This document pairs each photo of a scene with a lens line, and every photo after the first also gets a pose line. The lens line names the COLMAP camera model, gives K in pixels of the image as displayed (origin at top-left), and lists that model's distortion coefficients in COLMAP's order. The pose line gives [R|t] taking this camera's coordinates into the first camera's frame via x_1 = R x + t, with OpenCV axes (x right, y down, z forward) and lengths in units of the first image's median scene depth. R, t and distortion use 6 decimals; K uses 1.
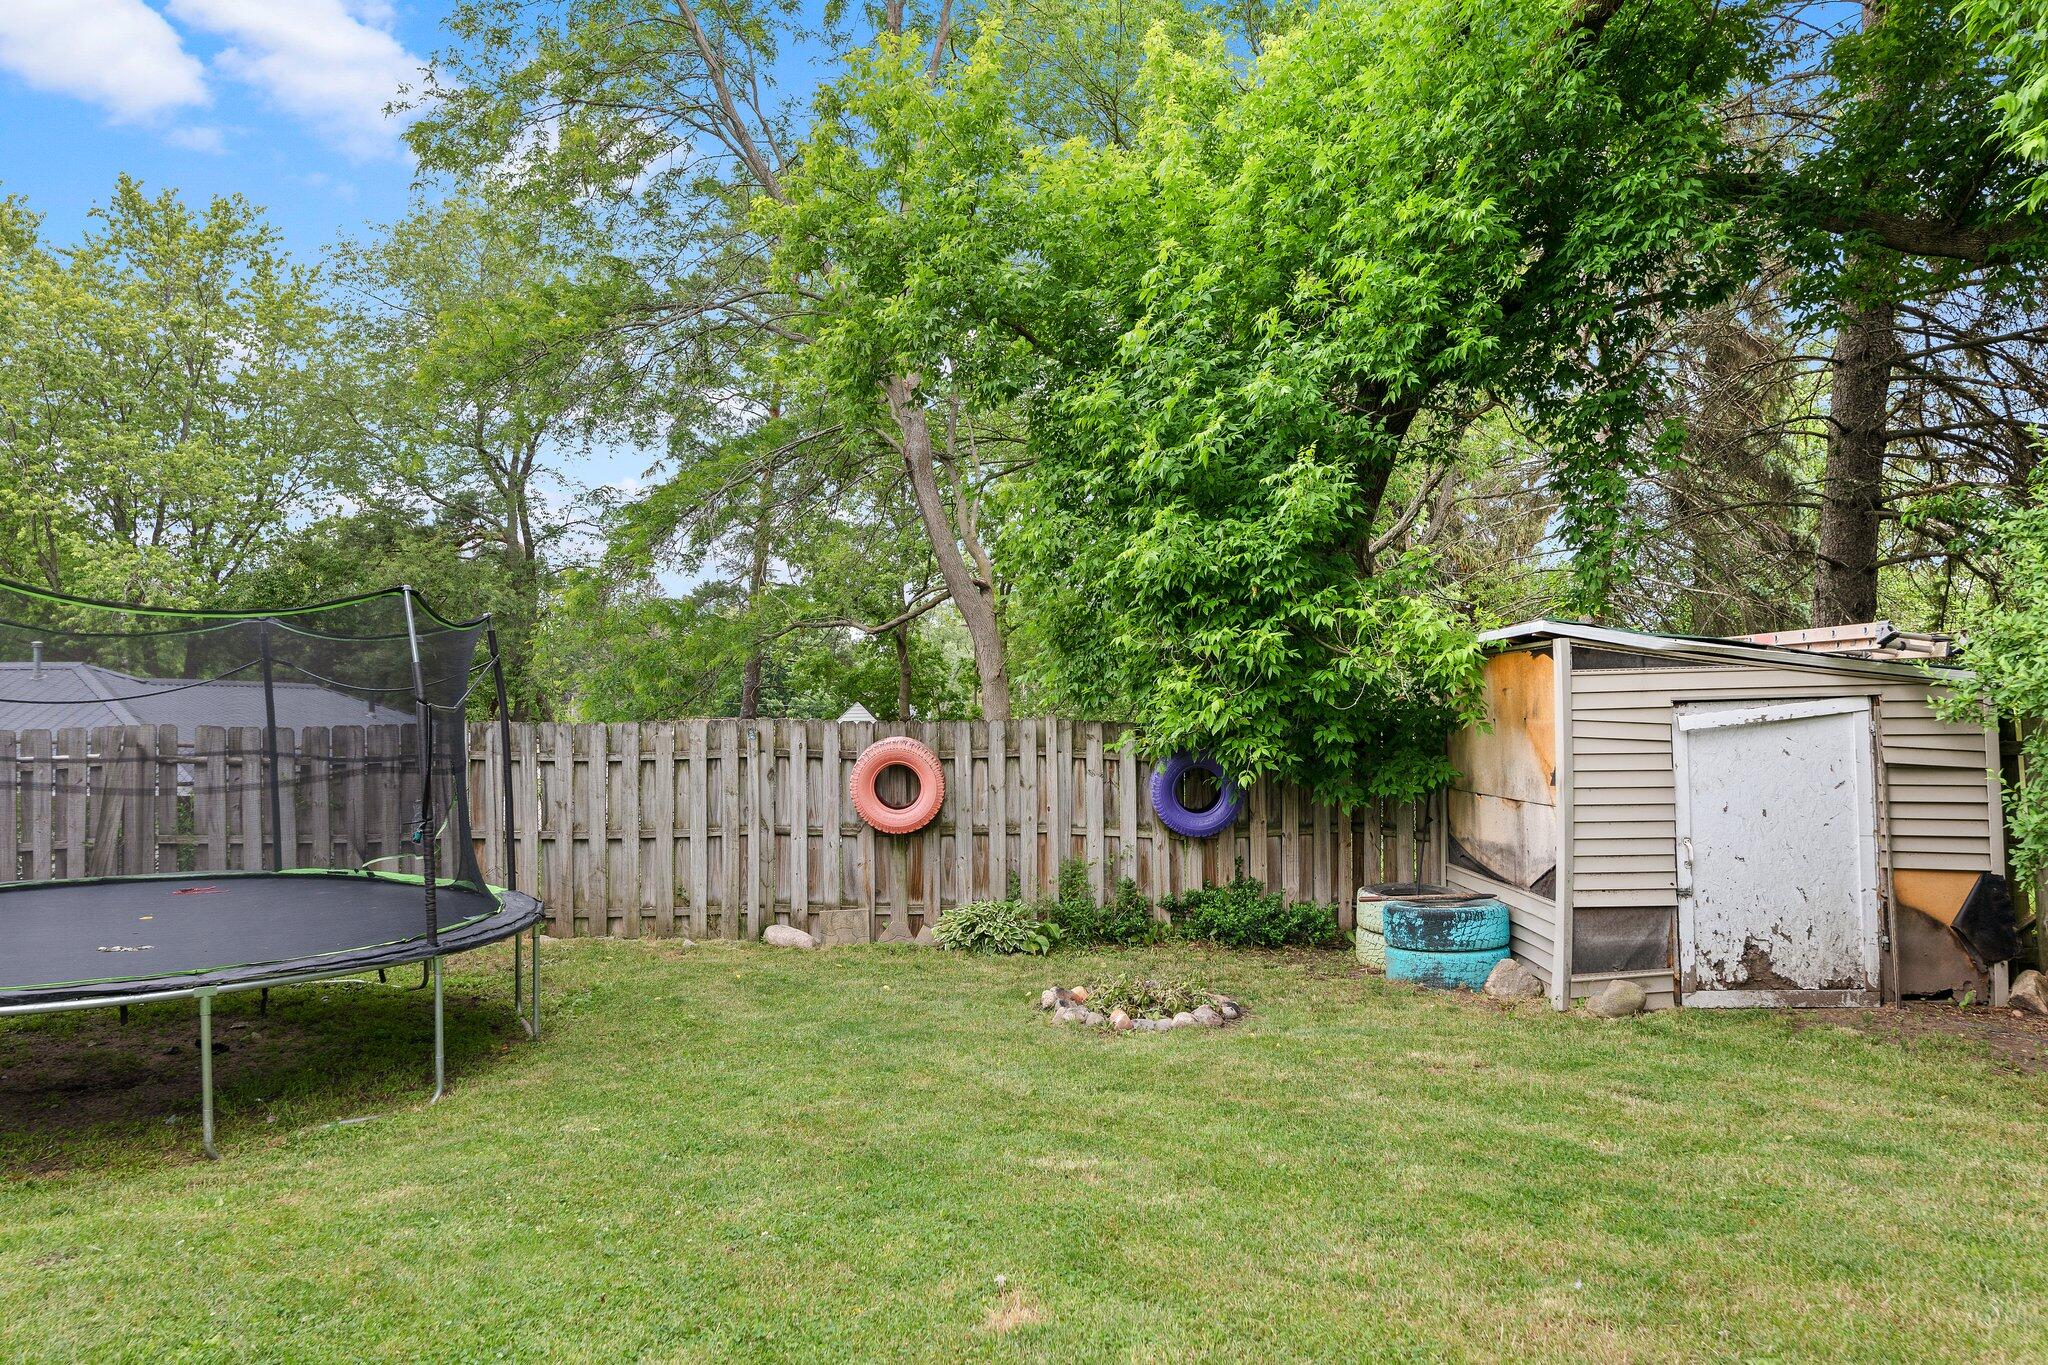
lens RADIAL K [[1352.4, 0, 1021.7], [0, 1352.4, 707.5], [0, 0, 1]] dist [0.002708, 0.001091]
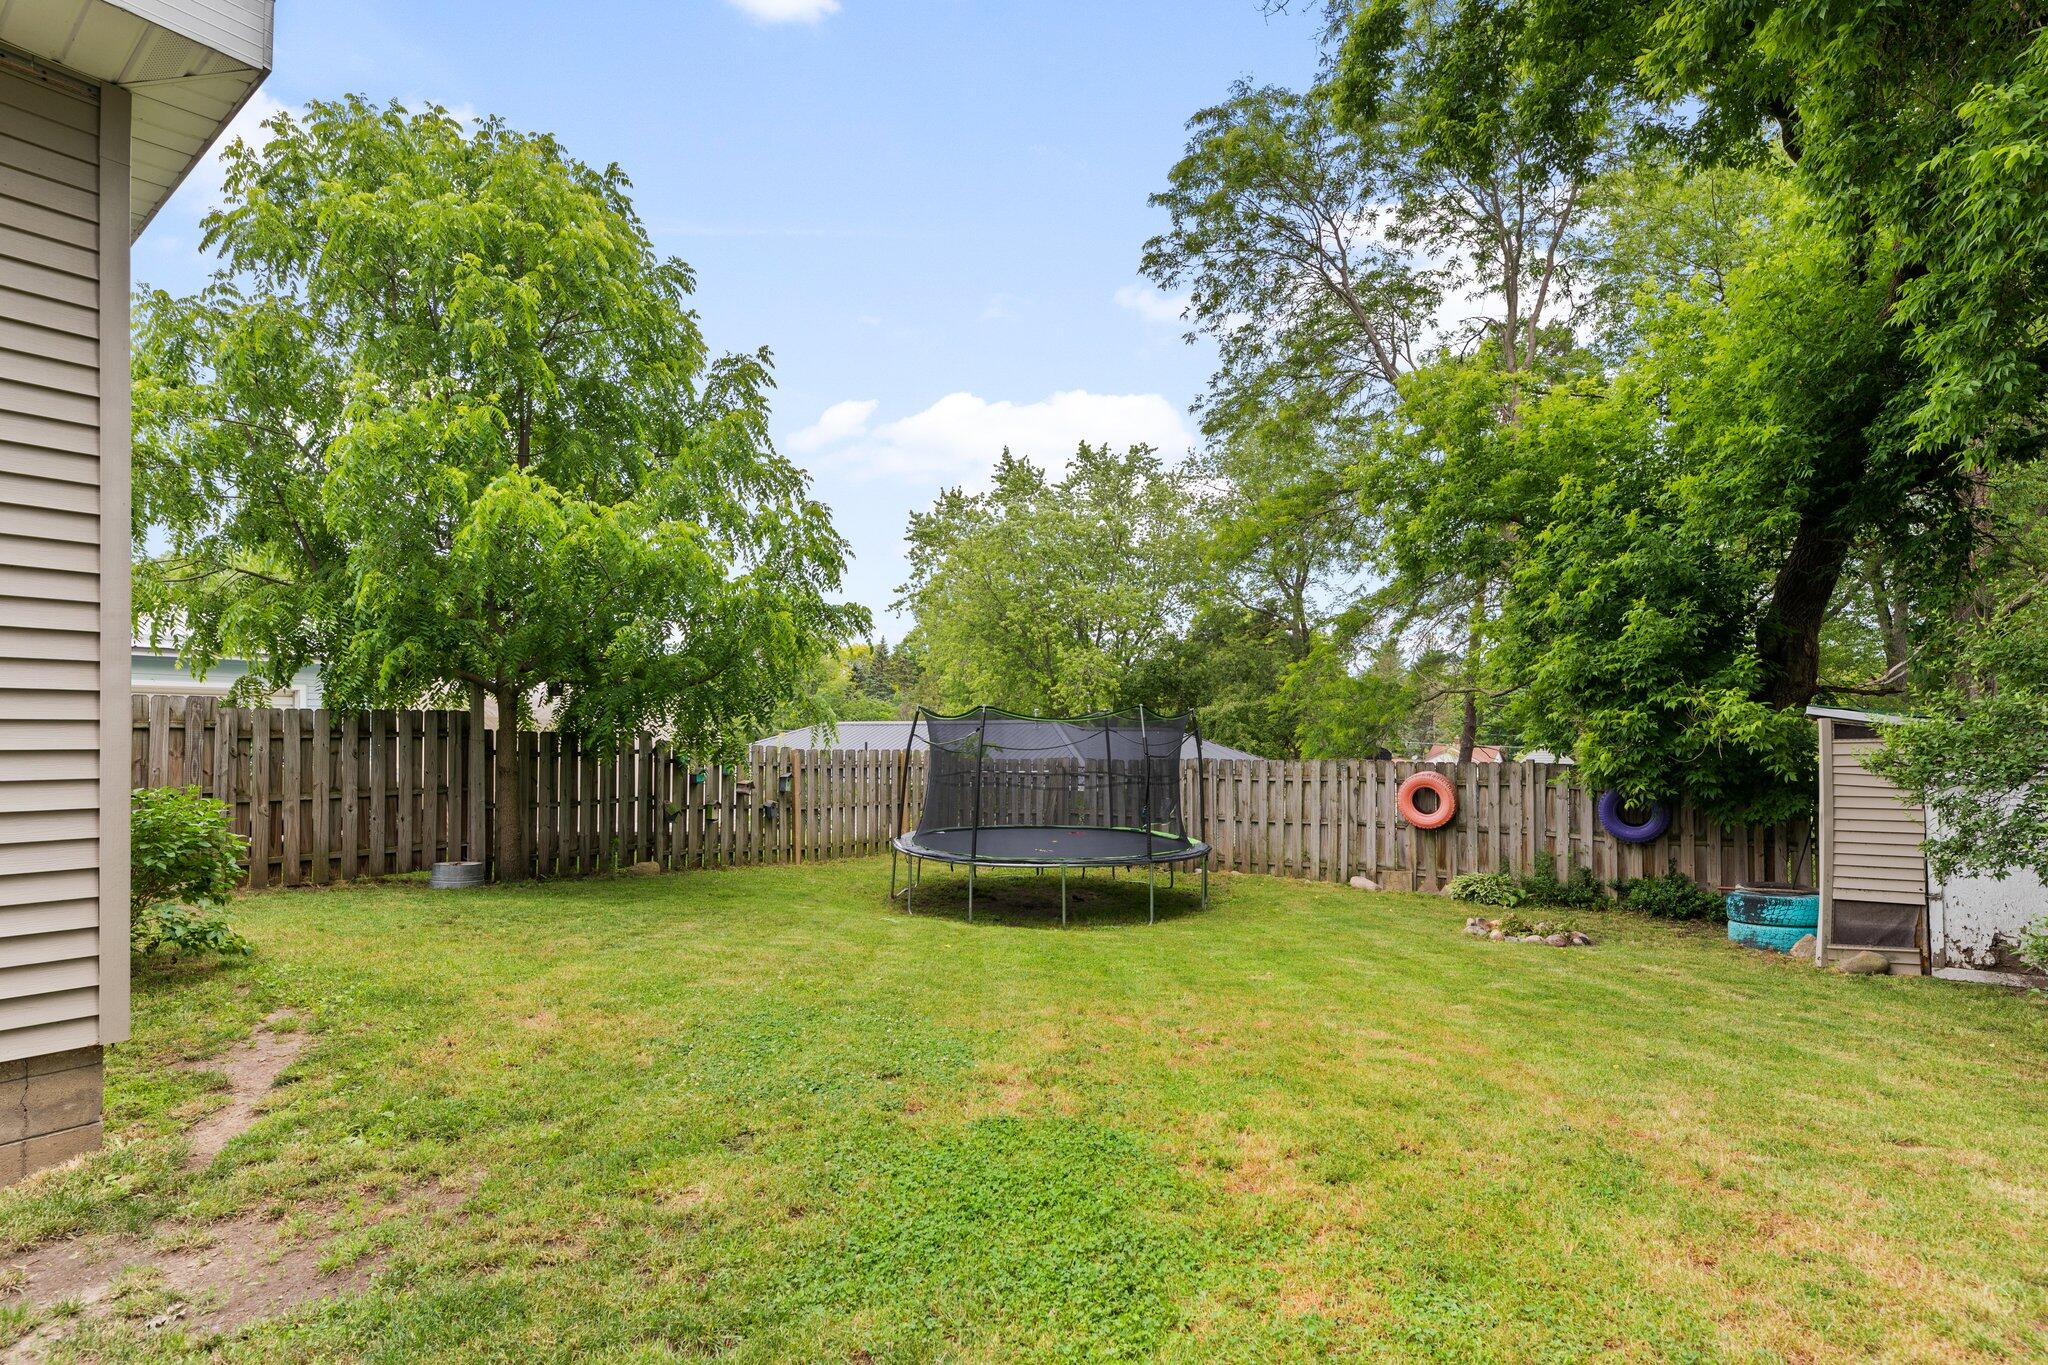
lens RADIAL K [[1008.8, 0, 1016.8], [0, 1008.8, 741.9], [0, 0, 1]] dist [-0.000123, 0.000193]
pose [[0.788582, 0.005303, -0.614907, 0.274523], [-0.001720, 0.999978, 0.006417, -0.022165], [0.614928, -0.004003, 0.788573, -0.307010]]
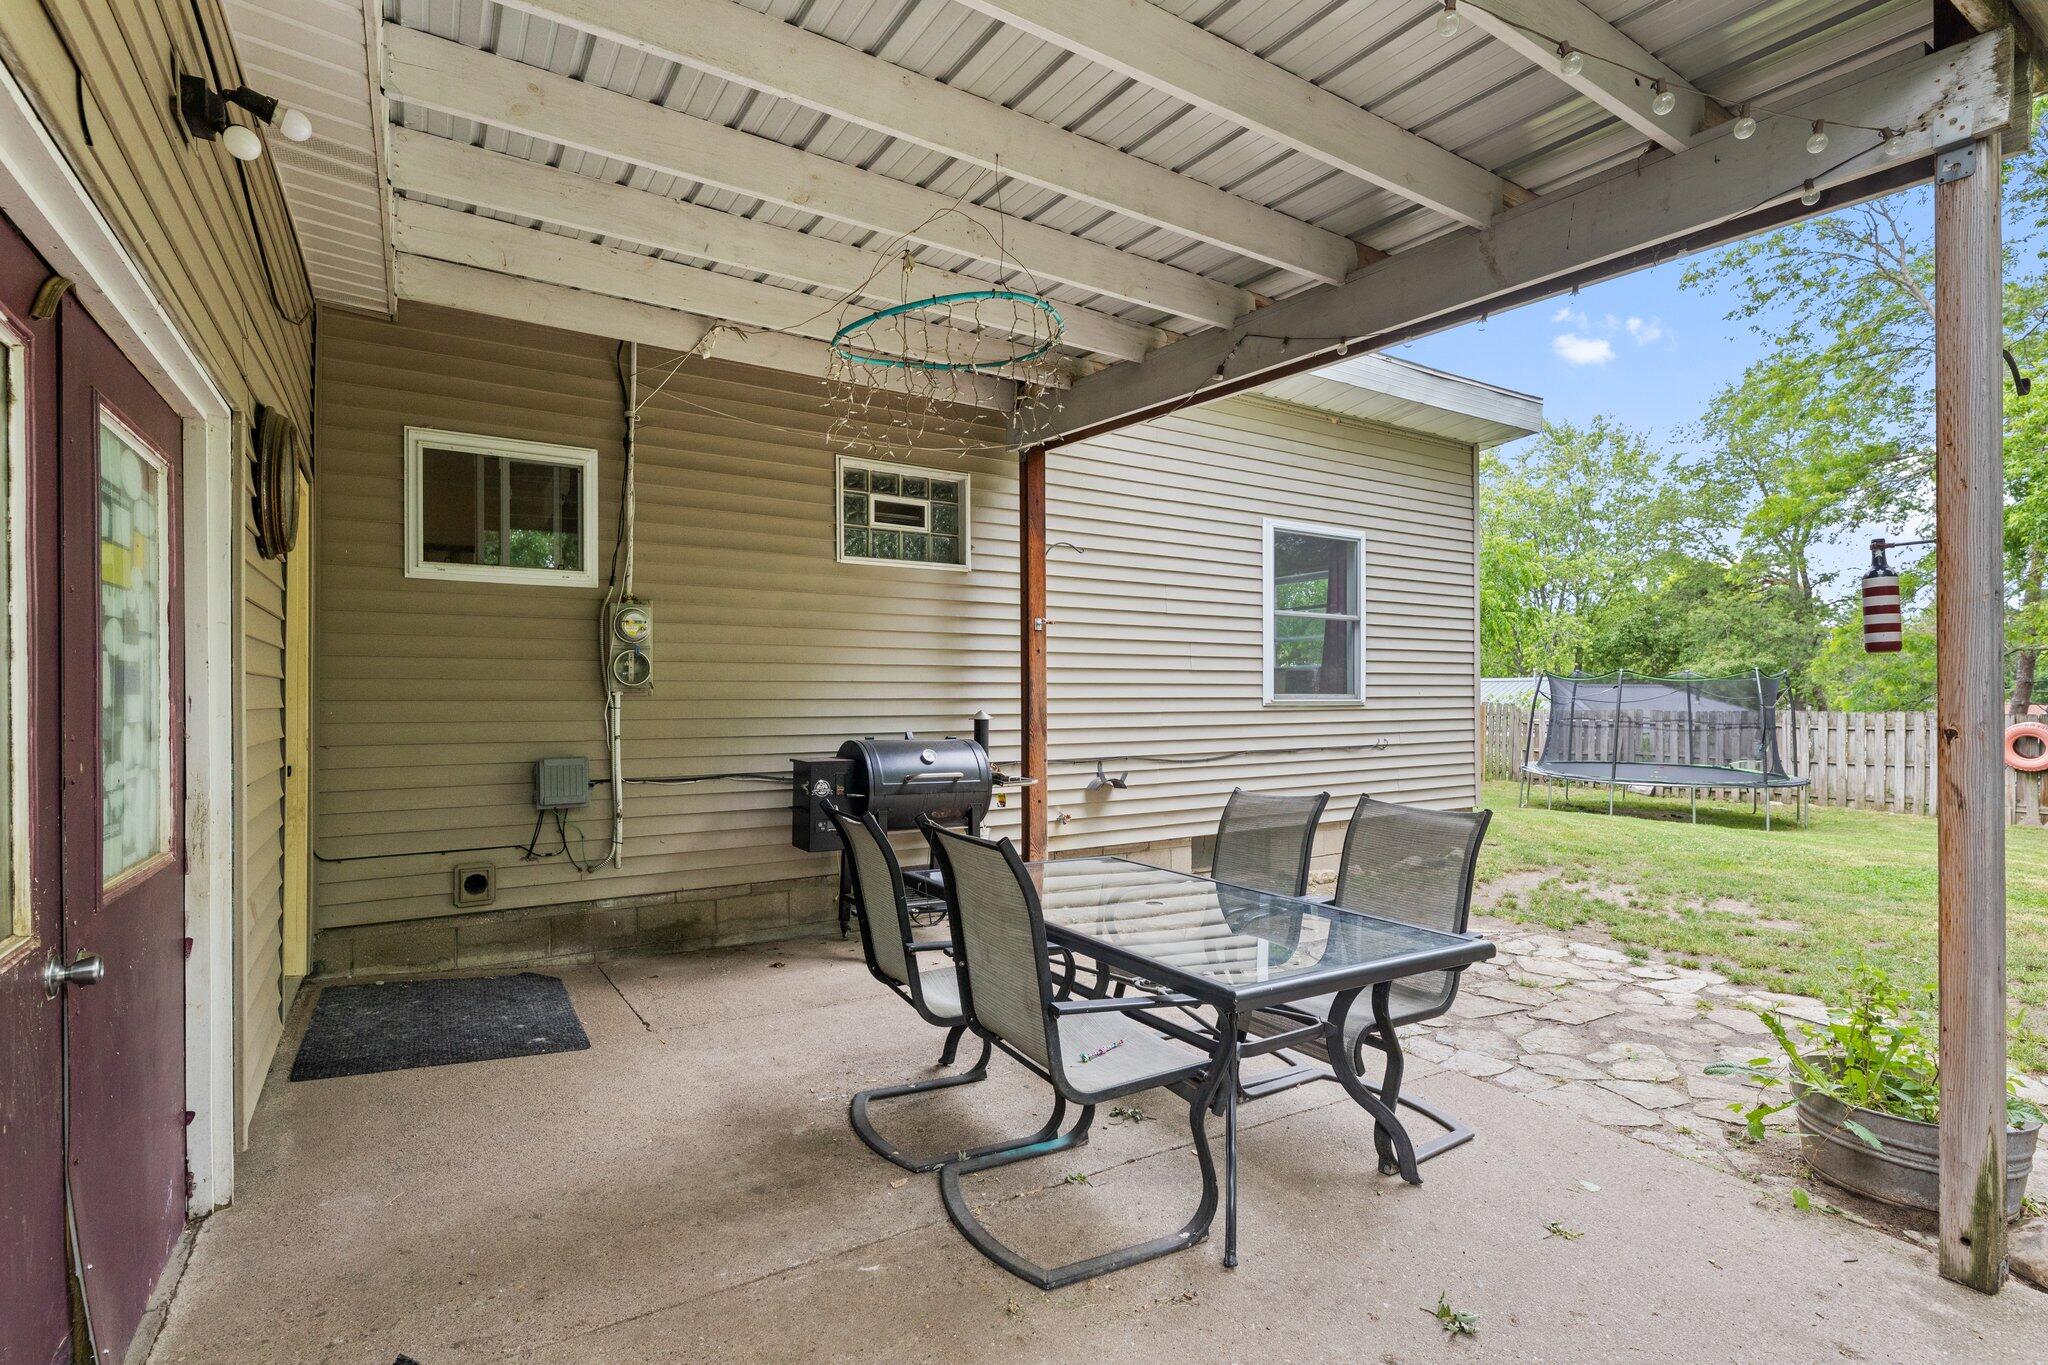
lens RADIAL K [[958.6, 0, 1020.3], [0, 958.6, 698.3], [0, 0, 1]] dist [0.001367, 0.000099]
pose [[0.509743, 0.008020, -0.860290, 0.357149], [-0.005205, 0.999967, 0.006238, -0.013681], [0.860311, 0.001298, 0.509767, -0.971013]]
